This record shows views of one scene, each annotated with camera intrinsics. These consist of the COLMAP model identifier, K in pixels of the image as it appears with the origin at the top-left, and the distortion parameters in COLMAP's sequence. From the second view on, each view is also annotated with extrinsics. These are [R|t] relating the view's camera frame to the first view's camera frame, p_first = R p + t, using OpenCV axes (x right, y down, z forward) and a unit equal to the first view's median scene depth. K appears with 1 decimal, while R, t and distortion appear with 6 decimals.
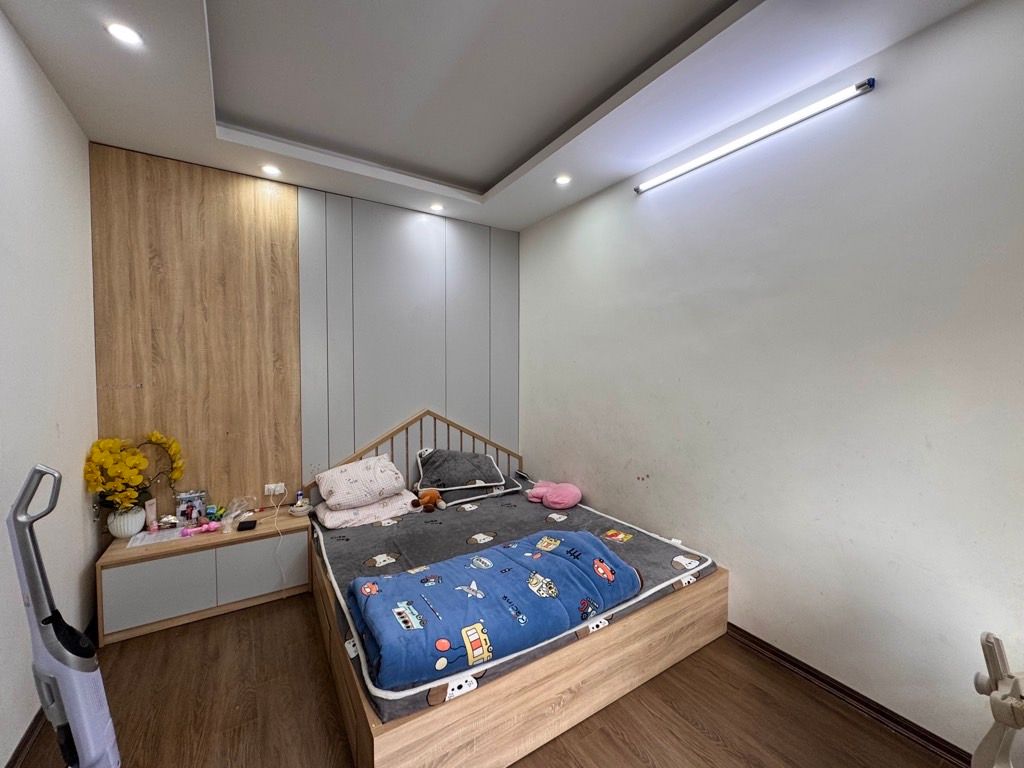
lens RADIAL K [[408.1, 0, 513.0], [0, 408.1, 379.9], [0, 0, 1]] dist [-0.004035, 0.000602]
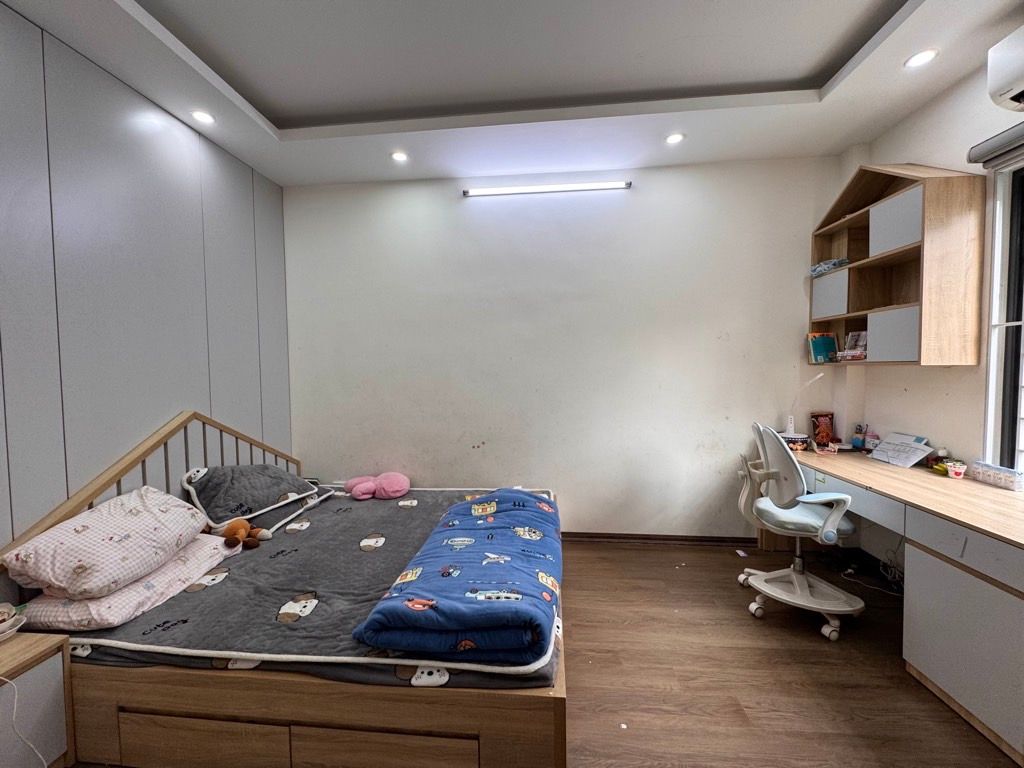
lens RADIAL K [[408.1, 0, 511.8], [0, 408.1, 379.9], [0, 0, 1]] dist [-0.004035, 0.000602]
pose [[0.610950, -0.039168, 0.790699, -0.484305], [0.040377, 0.999017, 0.018289, 0.033972], [-0.790639, 0.020752, 0.611931, 0.196339]]
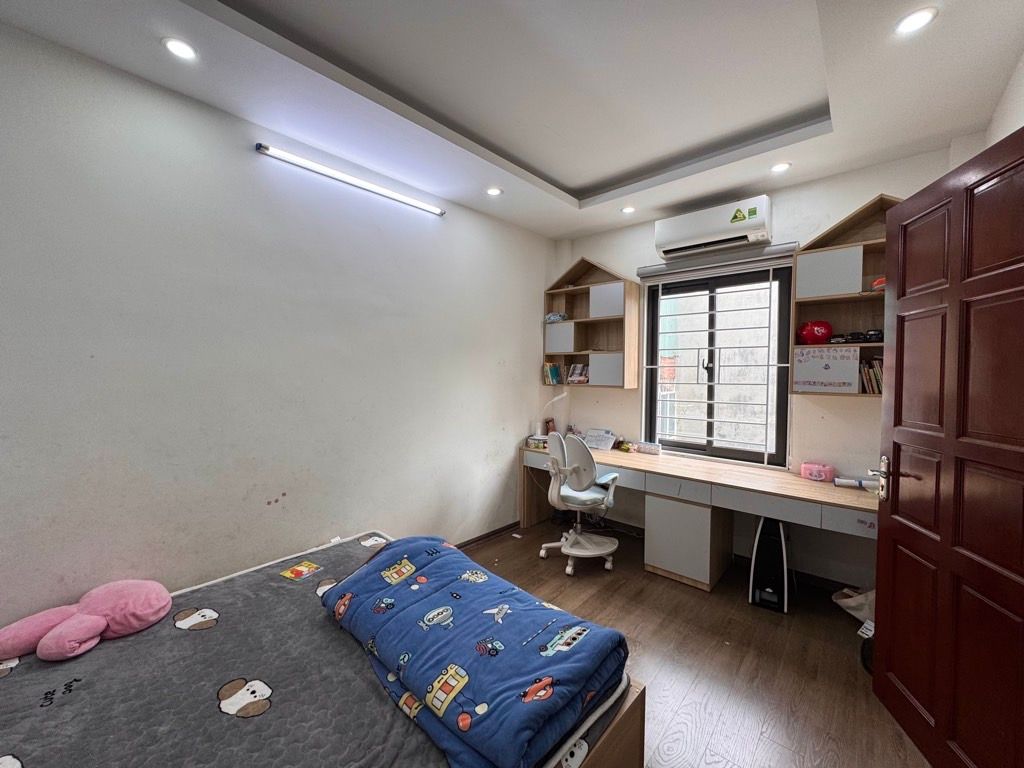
lens RADIAL K [[408.1, 0, 509.5], [0, 408.1, 380.3], [0, 0, 1]] dist [-0.004035, 0.000602]
pose [[-0.257828, -0.027989, 0.965785, -0.556664], [0.022768, 0.999127, 0.035034, -0.021608], [-0.965923, 0.031022, -0.256965, 0.680756]]
